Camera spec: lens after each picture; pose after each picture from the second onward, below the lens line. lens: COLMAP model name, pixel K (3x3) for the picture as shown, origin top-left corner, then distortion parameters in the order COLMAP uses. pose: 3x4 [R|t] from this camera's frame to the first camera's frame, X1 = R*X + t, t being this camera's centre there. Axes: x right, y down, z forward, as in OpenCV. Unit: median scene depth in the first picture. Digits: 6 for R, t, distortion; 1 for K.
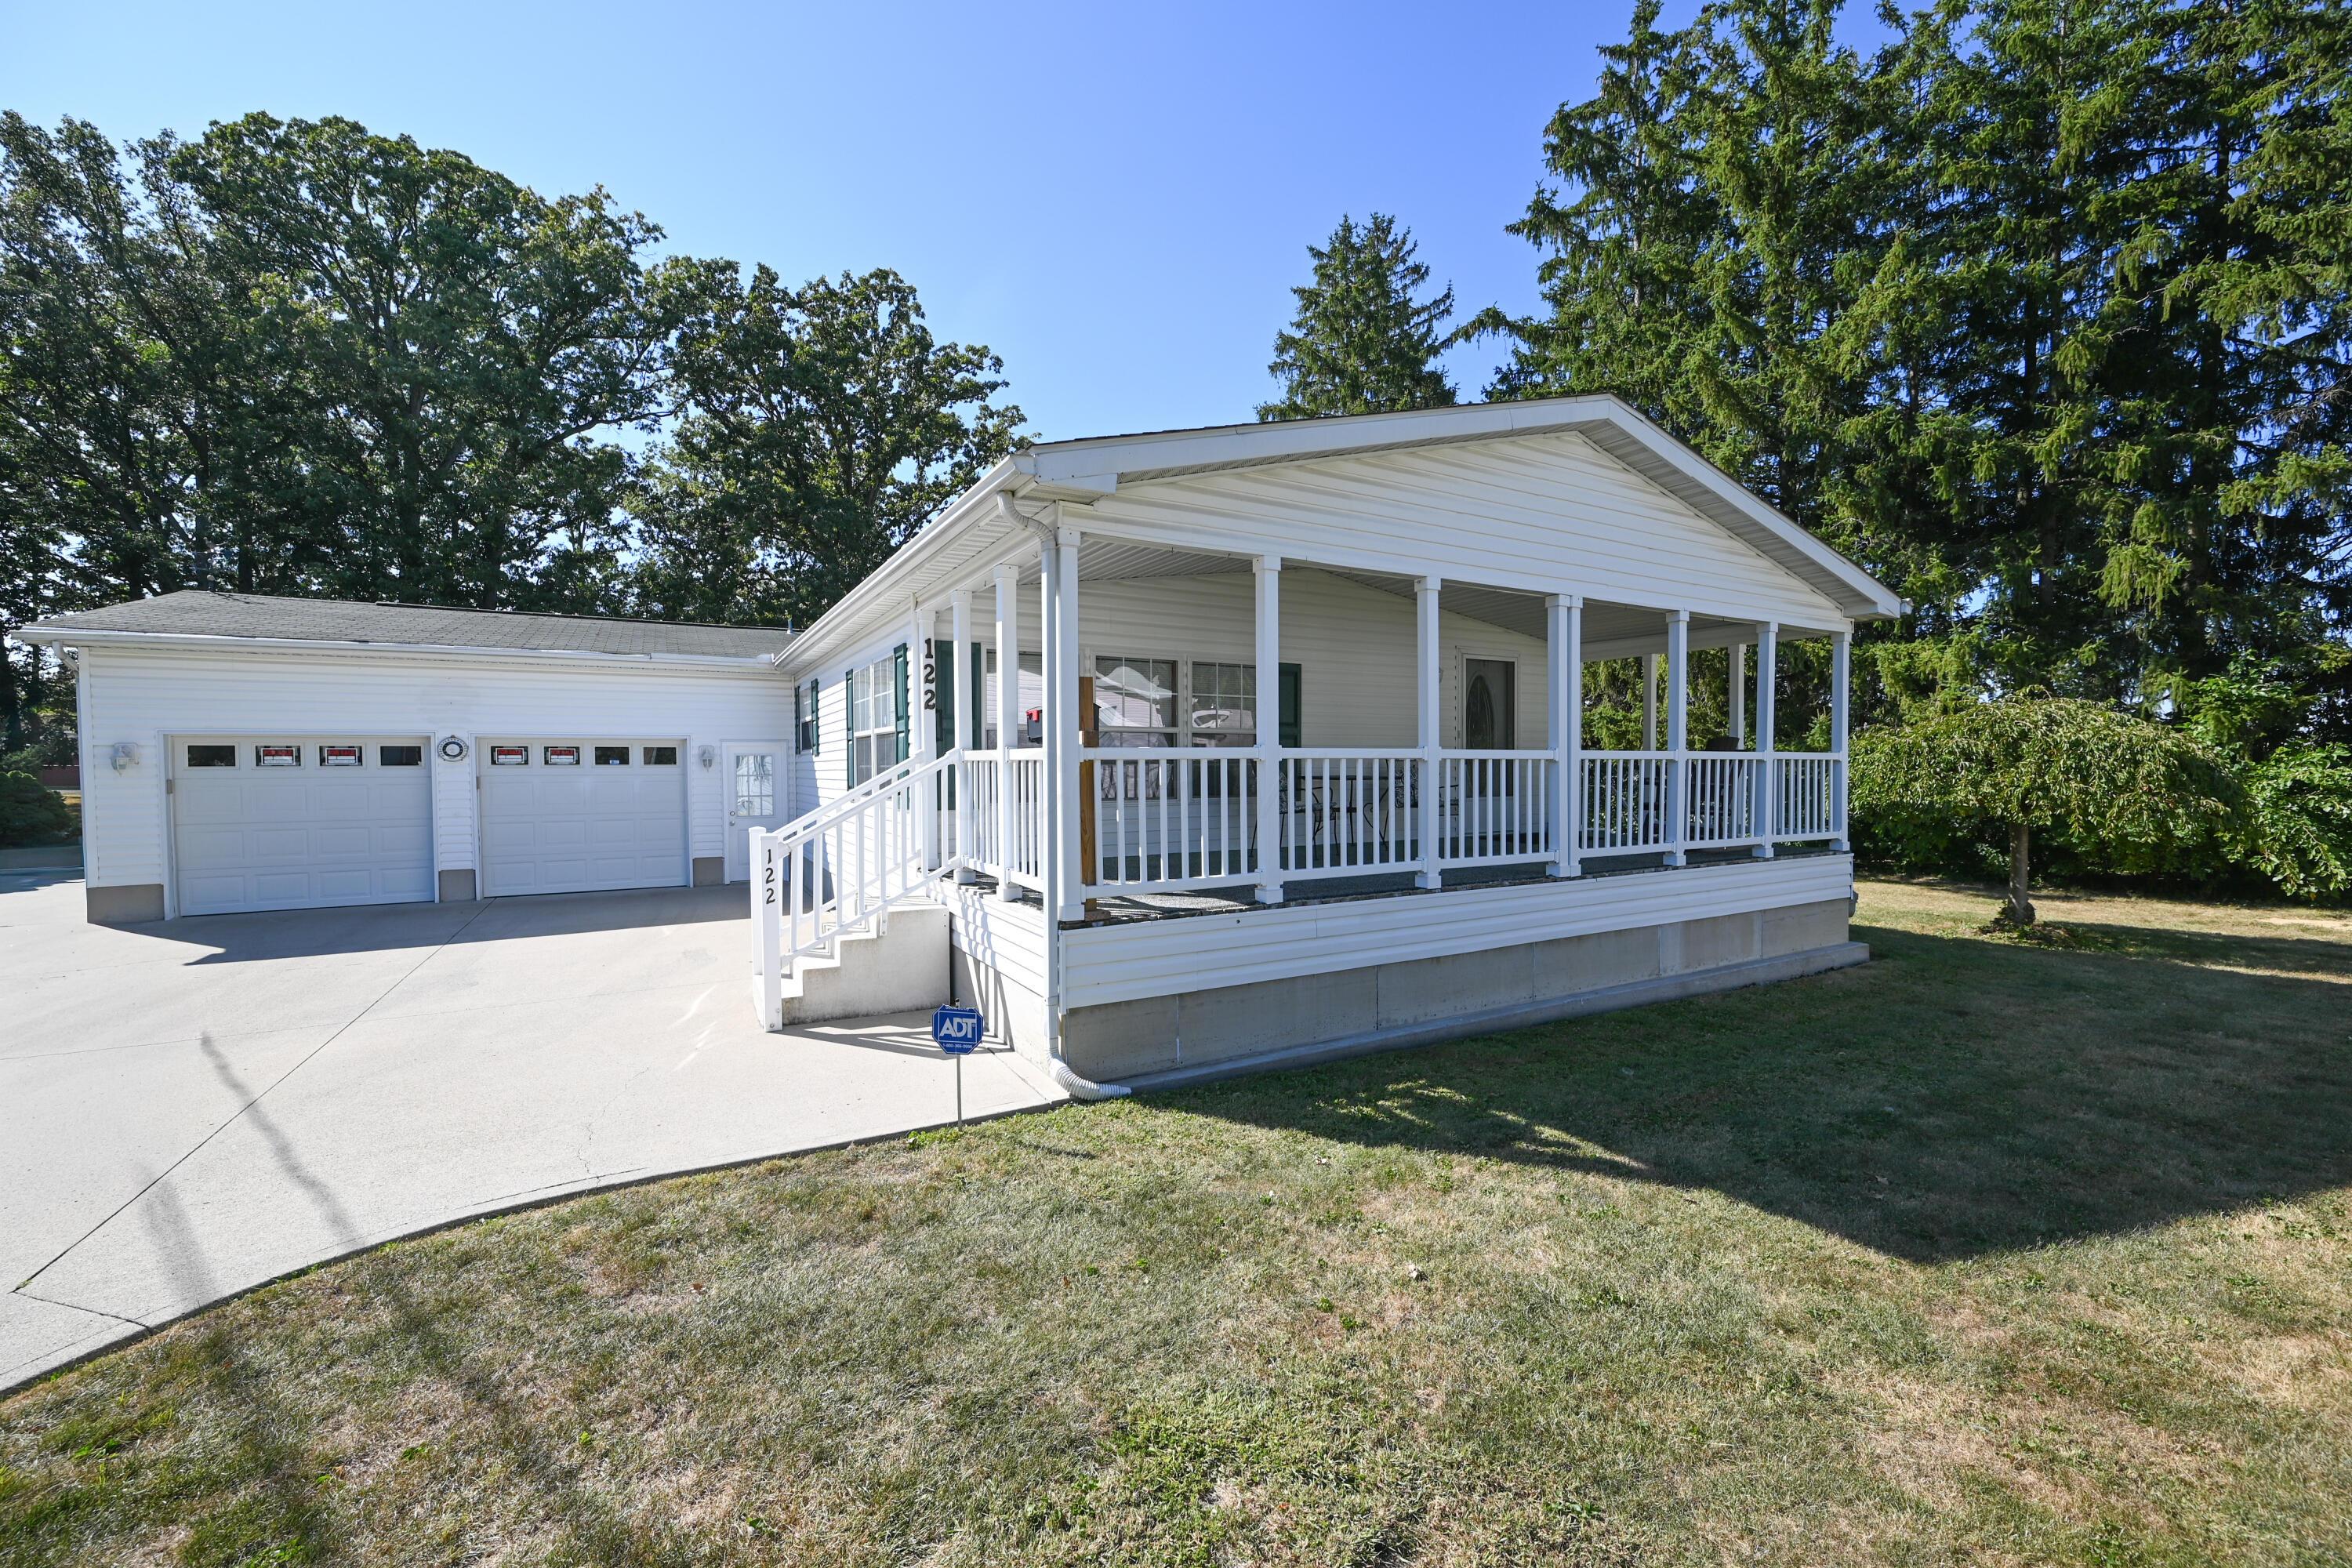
lens RADIAL K [[921.0, 0, 1172.9], [0, 921.0, 788.8], [0, 0, 1]] dist [-0.005441, 0.001226]
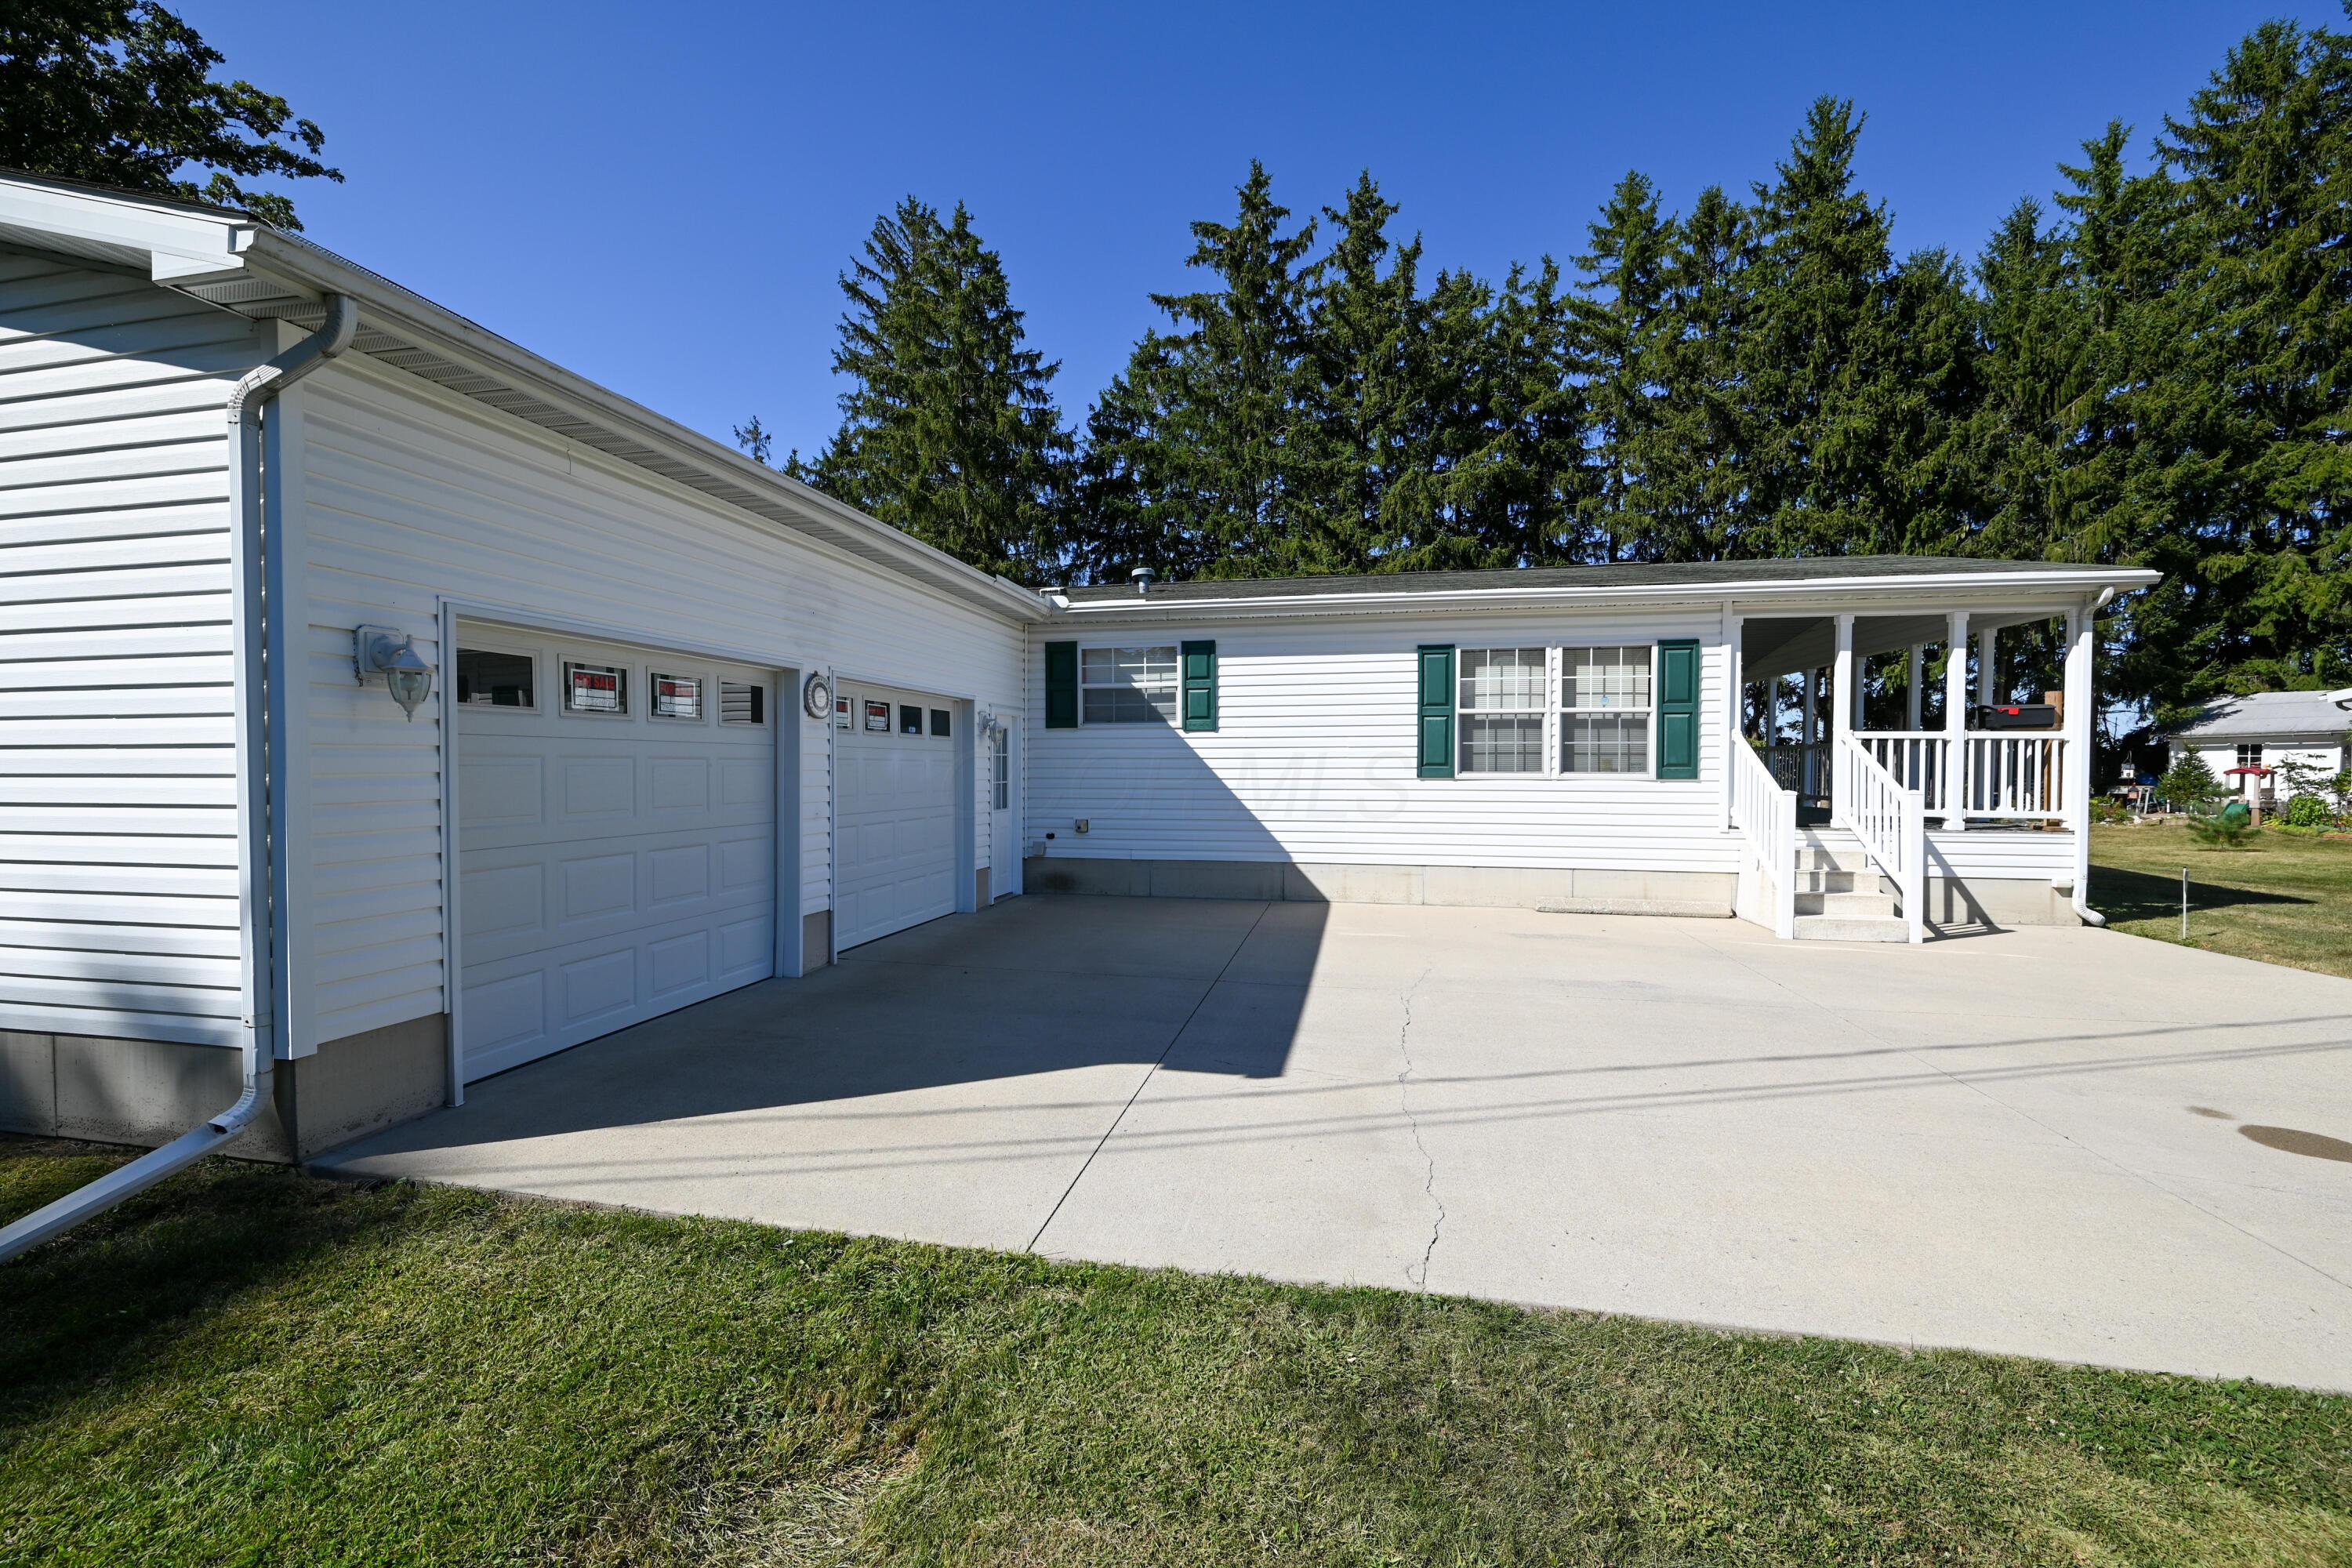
lens RADIAL K [[921.0, 0, 1179.2], [0, 921.0, 782.0], [0, 0, 1]] dist [-0.005441, 0.001226]
pose [[0.663927, -0.005807, 0.747775, -1.116849], [0.012958, 0.999909, -0.003740, 0.015341], [-0.747685, 0.012172, 0.663942, 0.491098]]
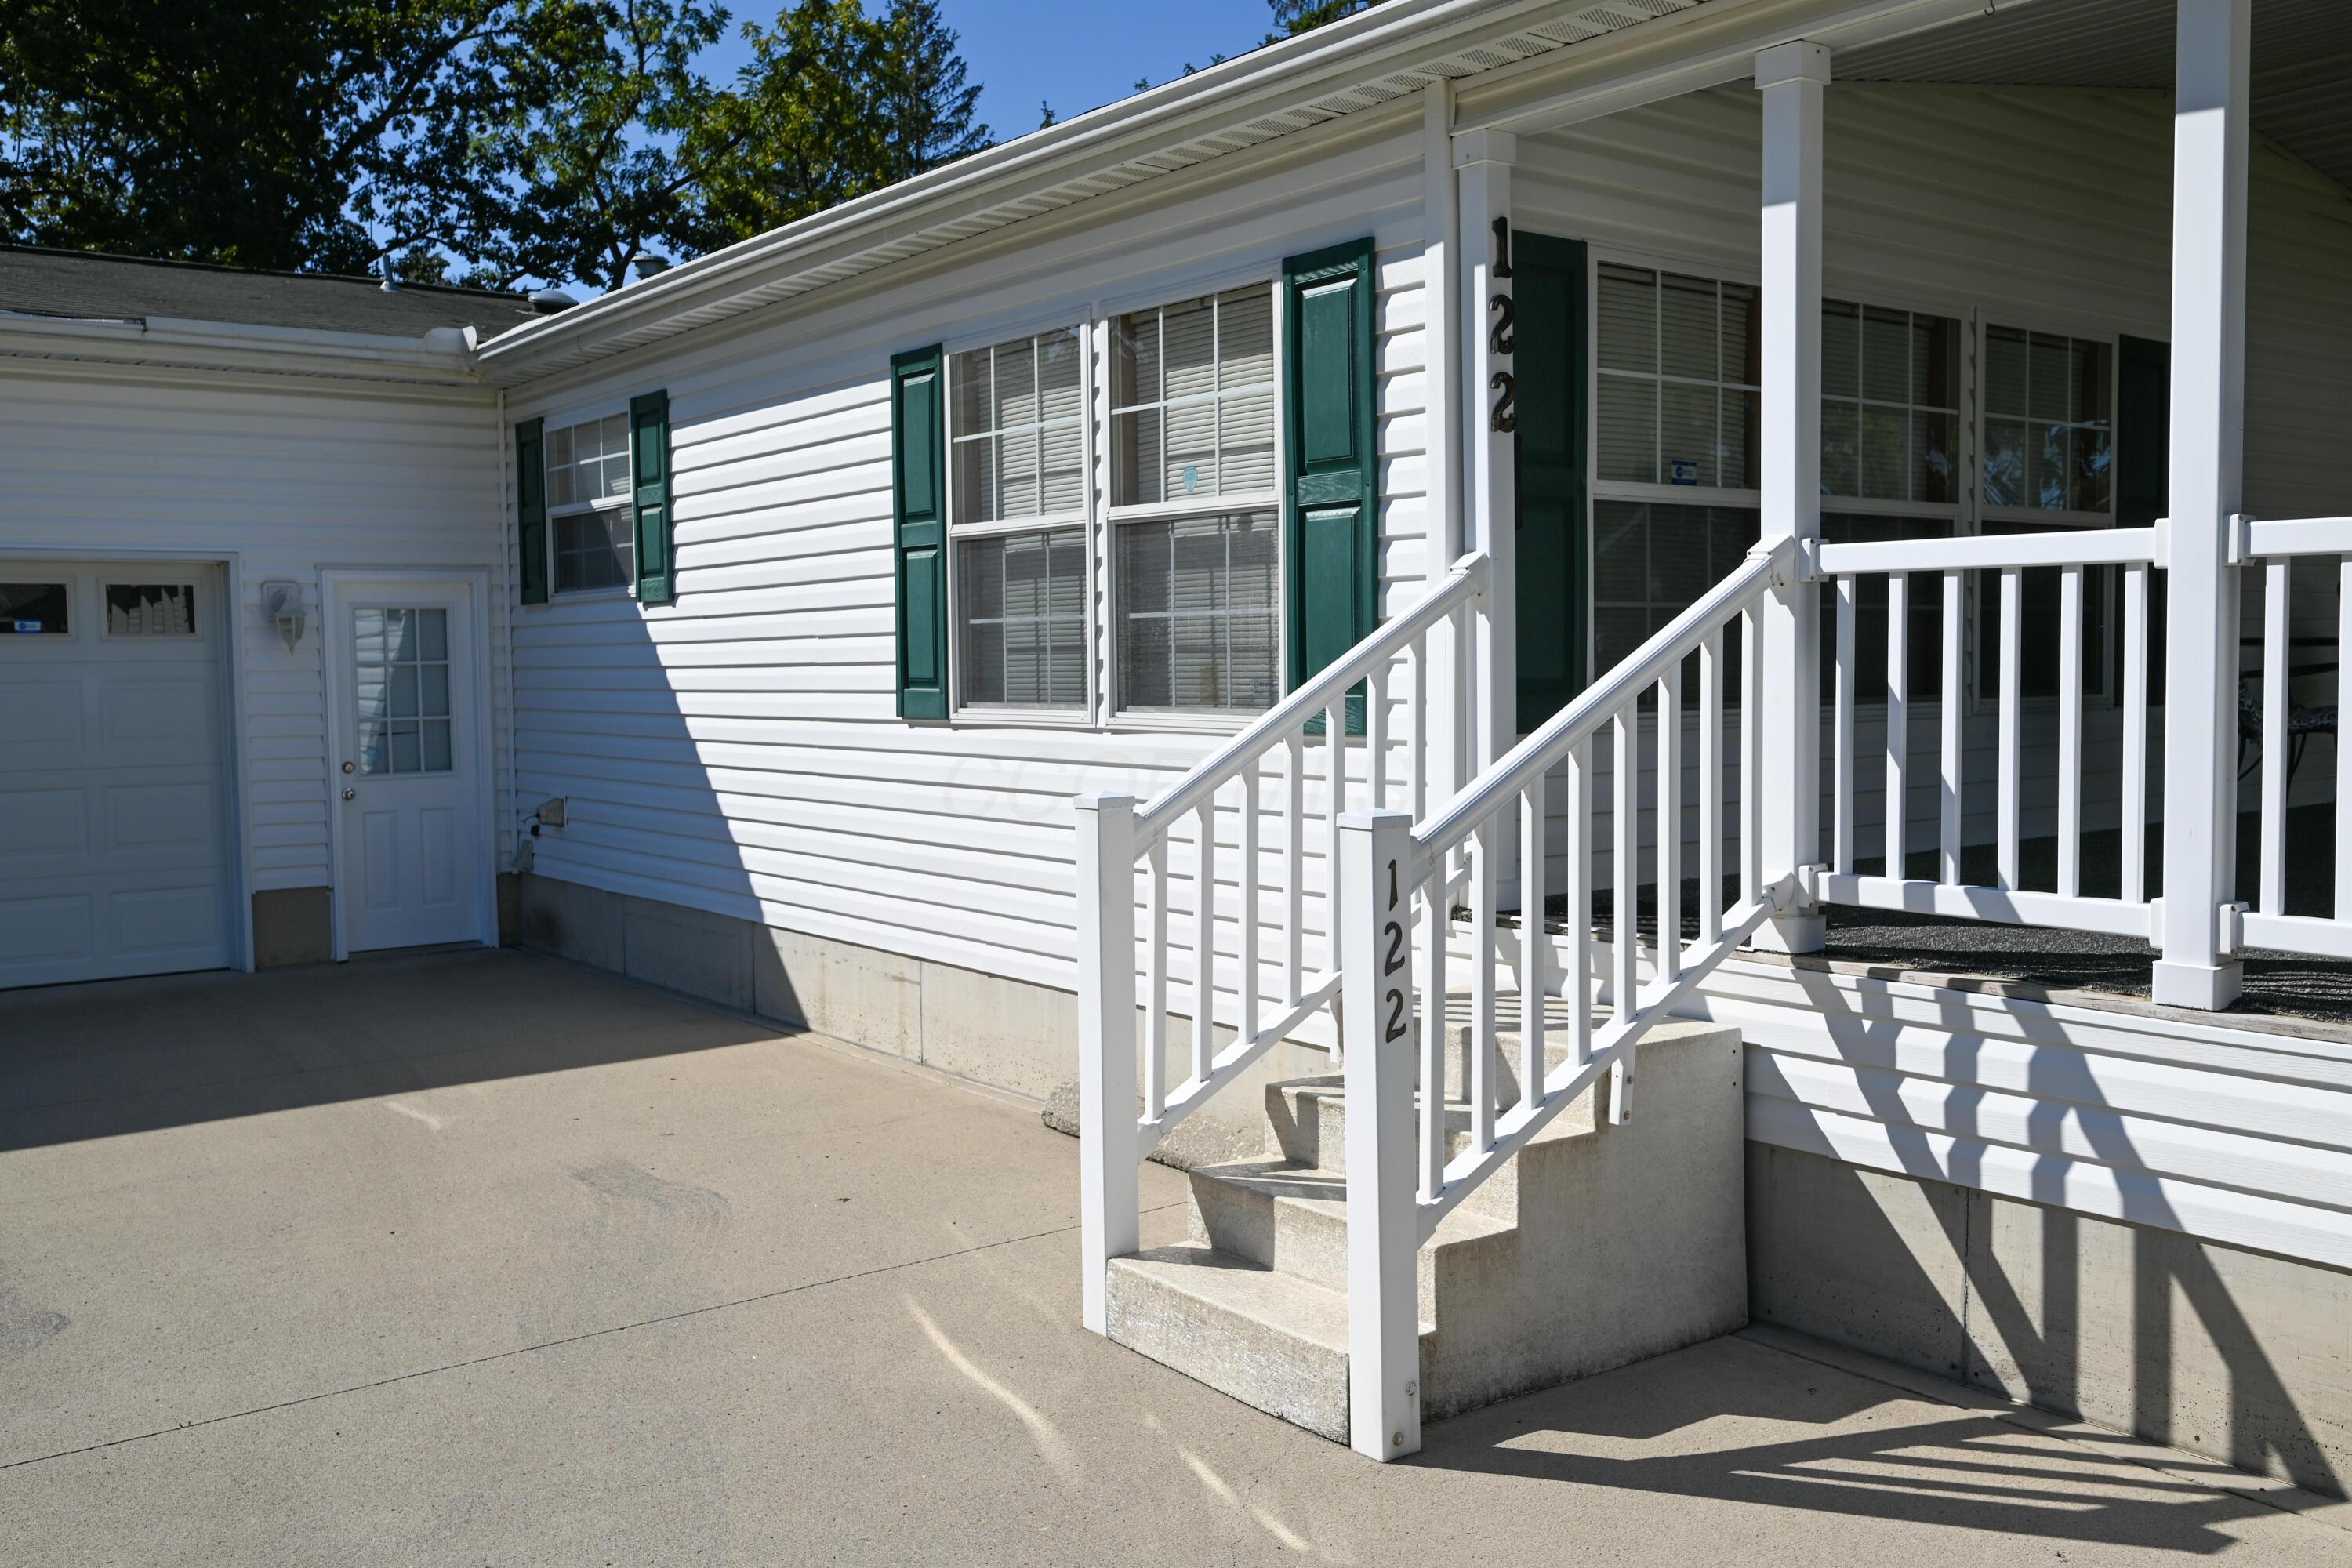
lens RADIAL K [[2033.7, 0, 1175.4], [0, 2033.7, 777.2], [0, 0, 1]] dist [-0.014174, 0.004177]
pose [[0.990512, -0.015018, 0.136605, -0.319233], [0.010304, 0.999329, 0.035149, 0.007422], [-0.137041, -0.033408, 0.990002, 0.189561]]
